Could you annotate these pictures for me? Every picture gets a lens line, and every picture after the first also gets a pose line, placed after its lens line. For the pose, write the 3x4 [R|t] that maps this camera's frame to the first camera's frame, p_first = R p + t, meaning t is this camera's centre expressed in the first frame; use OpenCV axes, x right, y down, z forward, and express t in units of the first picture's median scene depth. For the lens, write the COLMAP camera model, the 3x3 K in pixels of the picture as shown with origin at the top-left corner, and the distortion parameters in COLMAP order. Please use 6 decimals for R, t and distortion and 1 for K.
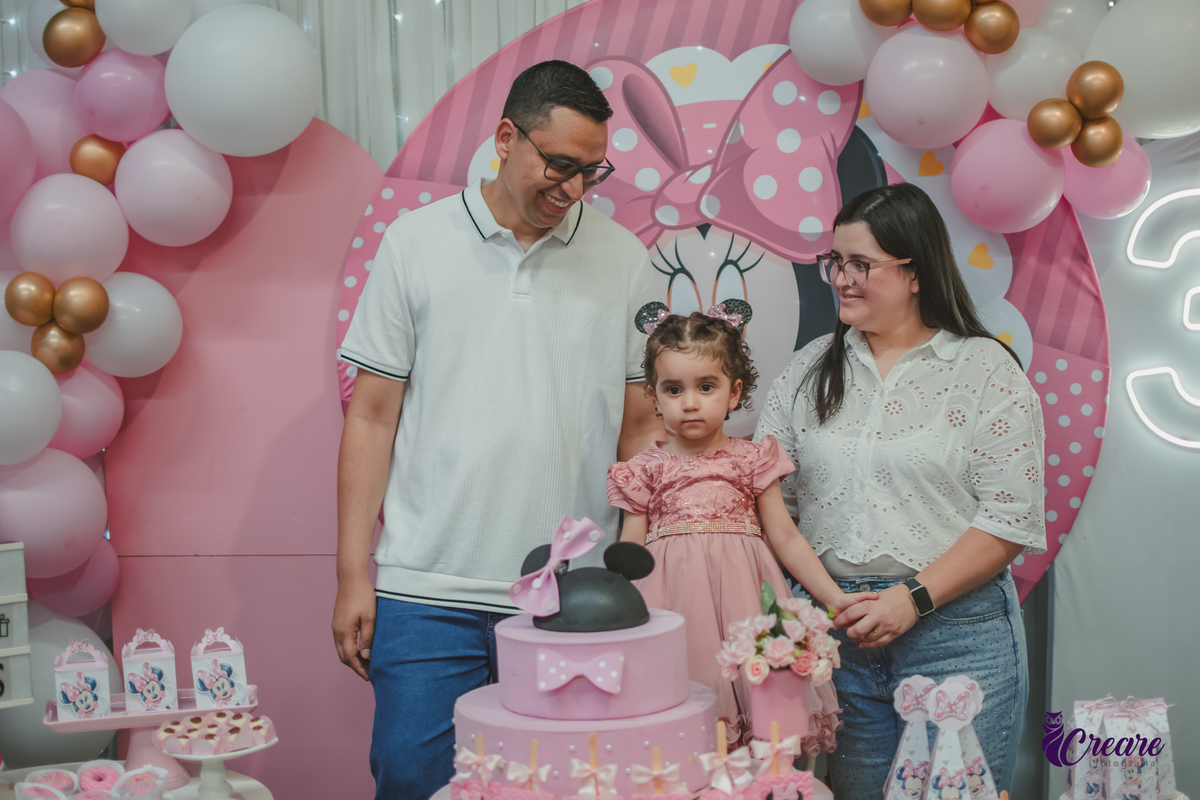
lens RADIAL K [[1805.3, 0, 564.9], [0, 1805.3, 428.0], [0, 0, 1]] dist [-0.180141, 0.127555]
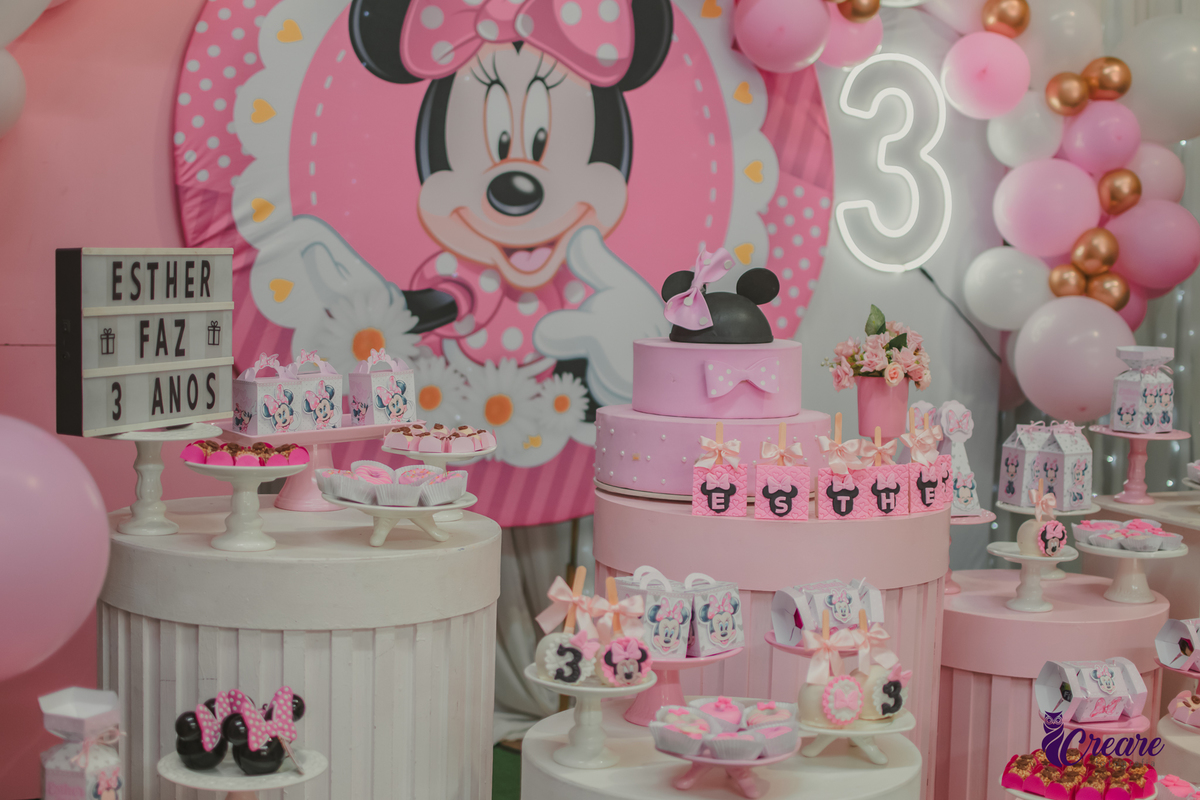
lens RADIAL K [[1824.3, 0, 600.0], [0, 1824.3, 400.0], [0, 0, 1]] dist [-0.183331, -0.208691]
pose [[0.861447, 0.009874, 0.507751, -0.436377], [-0.015253, 0.999863, 0.006435, 0.095484], [-0.507618, -0.013288, 0.861480, 0.040934]]
